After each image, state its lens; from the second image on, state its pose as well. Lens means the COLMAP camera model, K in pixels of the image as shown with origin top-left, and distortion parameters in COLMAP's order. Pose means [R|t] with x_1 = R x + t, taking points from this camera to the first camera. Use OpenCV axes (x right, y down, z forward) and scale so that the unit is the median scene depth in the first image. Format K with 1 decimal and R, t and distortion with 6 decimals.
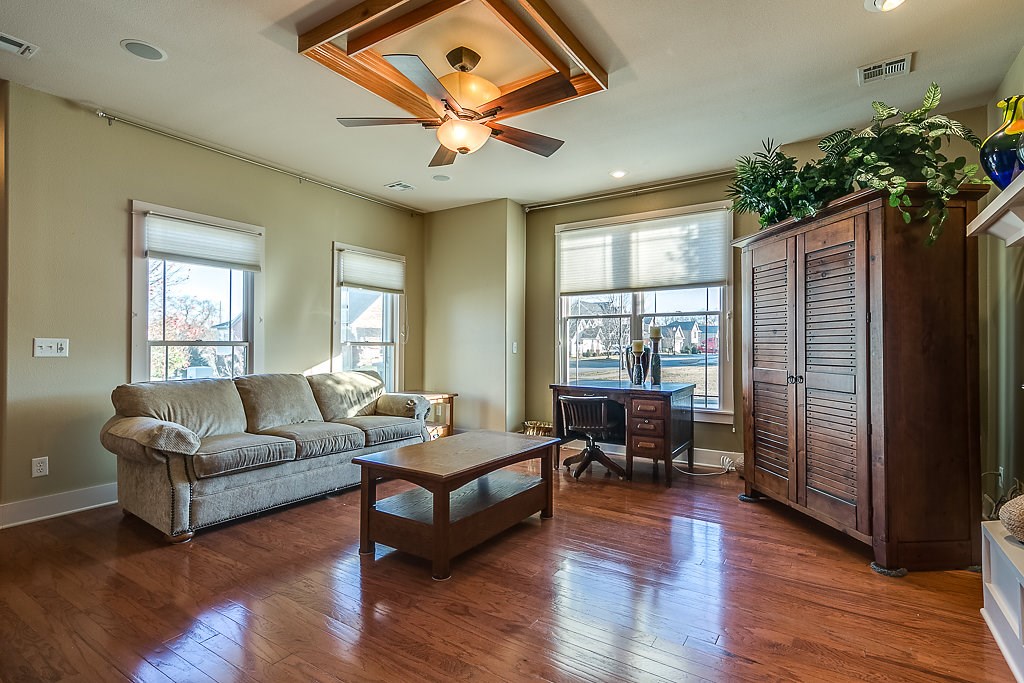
lens RADIAL K [[495.8, 0, 514.3], [0, 495.8, 343.5], [0, 0, 1]] dist [0.016446, -0.000151]
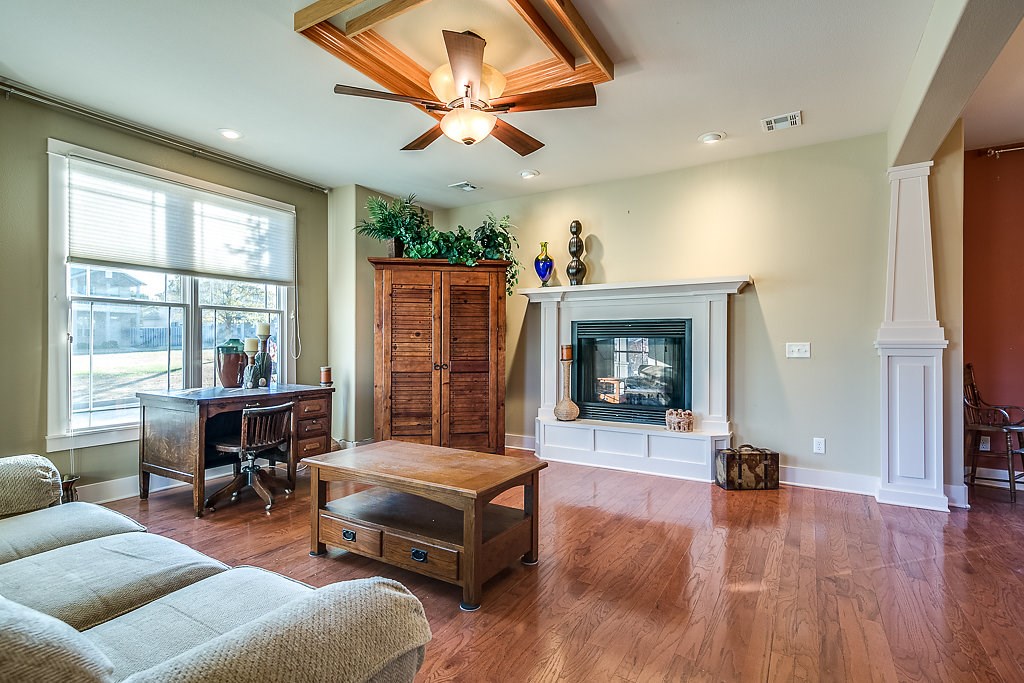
lens RADIAL K [[495.8, 0, 514.3], [0, 495.8, 343.5], [0, 0, 1]] dist [0.016446, -0.000151]
pose [[-0.040916, -0.000828, 0.999162, -0.648820], [-0.007234, 0.999974, 0.000533, -0.000289], [-0.999136, -0.007206, -0.040921, 0.578671]]
